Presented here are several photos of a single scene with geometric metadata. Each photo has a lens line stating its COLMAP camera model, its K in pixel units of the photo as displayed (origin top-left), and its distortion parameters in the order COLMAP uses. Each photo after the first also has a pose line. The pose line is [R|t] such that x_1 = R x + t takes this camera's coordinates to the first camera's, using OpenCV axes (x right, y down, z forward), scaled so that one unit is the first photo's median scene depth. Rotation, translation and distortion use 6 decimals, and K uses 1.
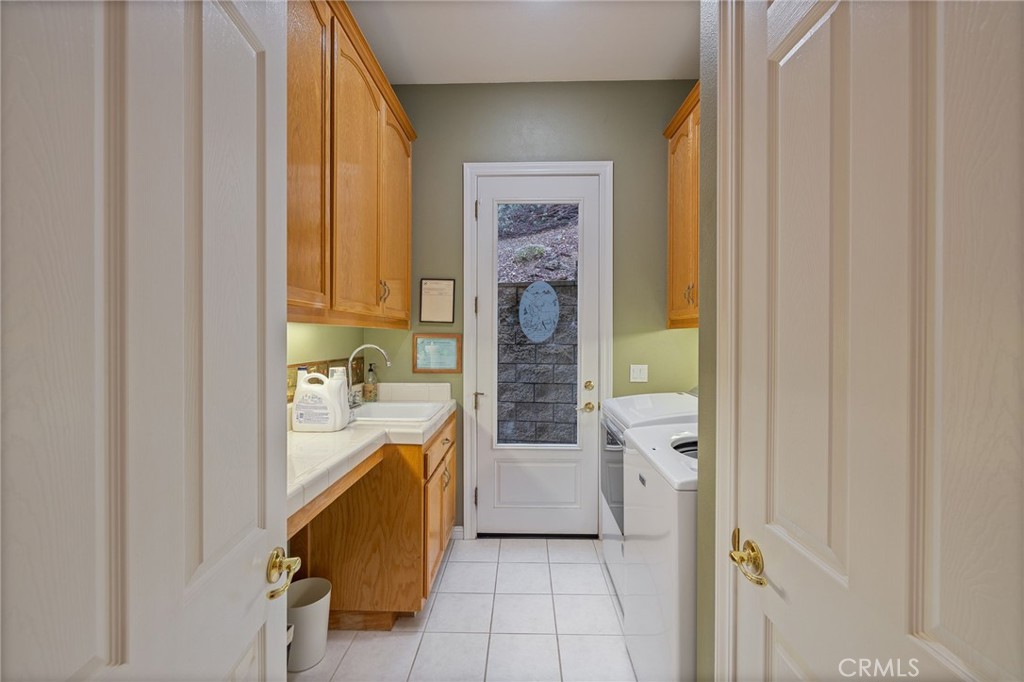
lens RADIAL K [[430.9, 0, 514.6], [0, 430.9, 337.1], [0, 0, 1]] dist [-0.000825, -0.000425]
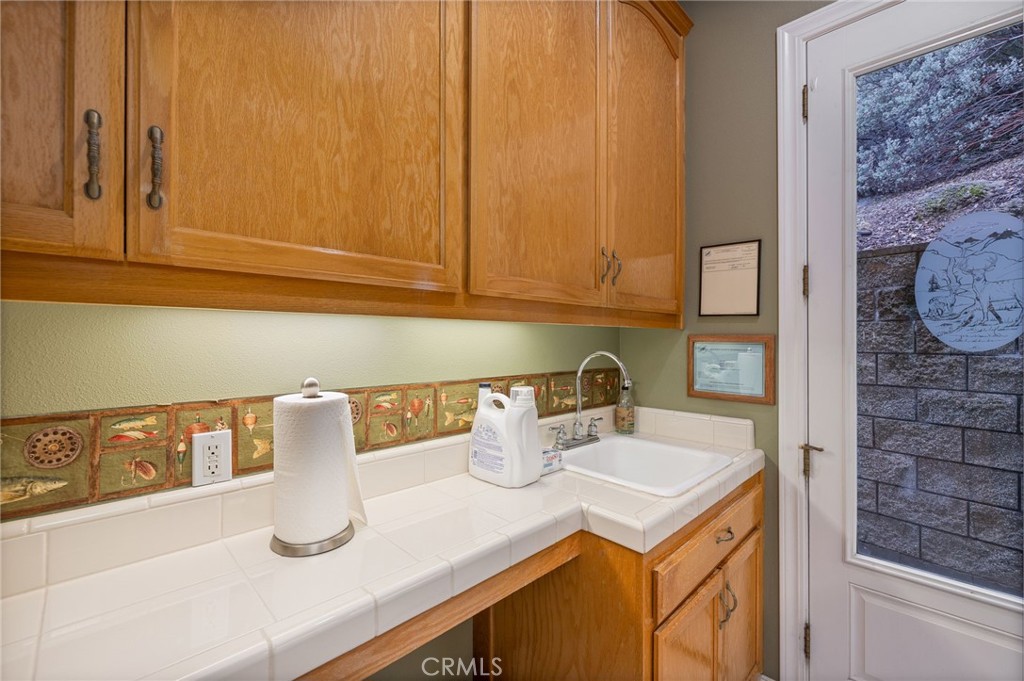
lens RADIAL K [[430.9, 0, 514.6], [0, 430.9, 336.6], [0, 0, 1]] dist [-0.000825, -0.000425]
pose [[0.723612, -0.005040, -0.690188, 0.018440], [-0.001048, 0.999964, -0.008401, -0.000145], [0.690206, 0.006802, 0.723581, 0.364995]]
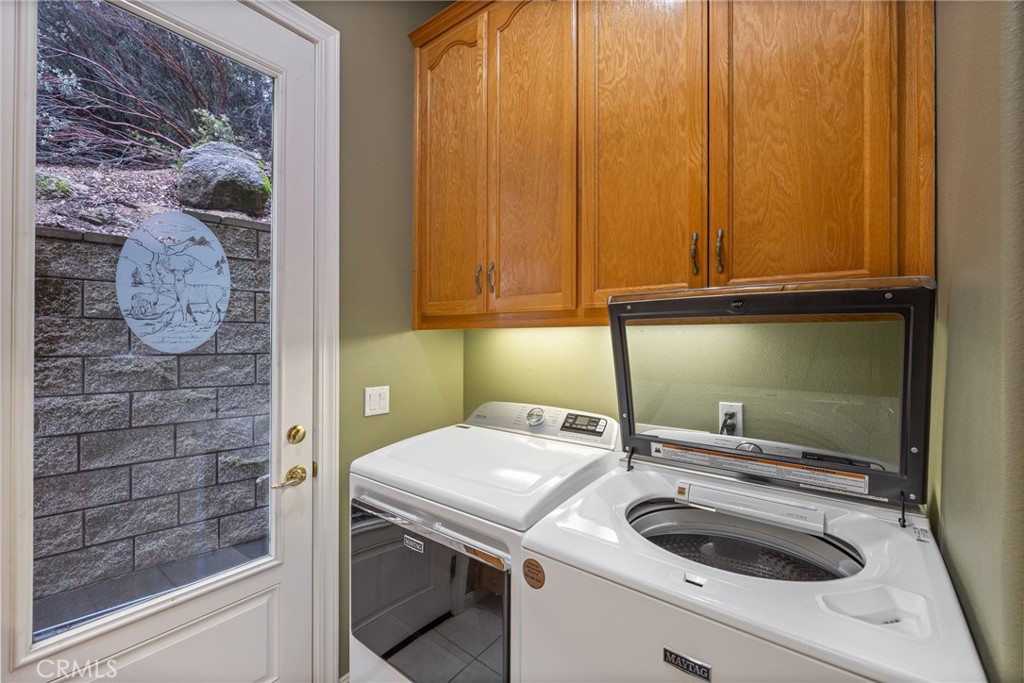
lens RADIAL K [[425.4, 0, 500.1], [0, 425.4, 339.5], [0, 0, 1]] dist [-0.001756, -0.000510]
pose [[0.595718, 0.002608, 0.803190, -0.094277], [0.000402, 0.999994, -0.003545, -0.000981], [-0.803194, 0.002435, 0.595713, 0.491813]]
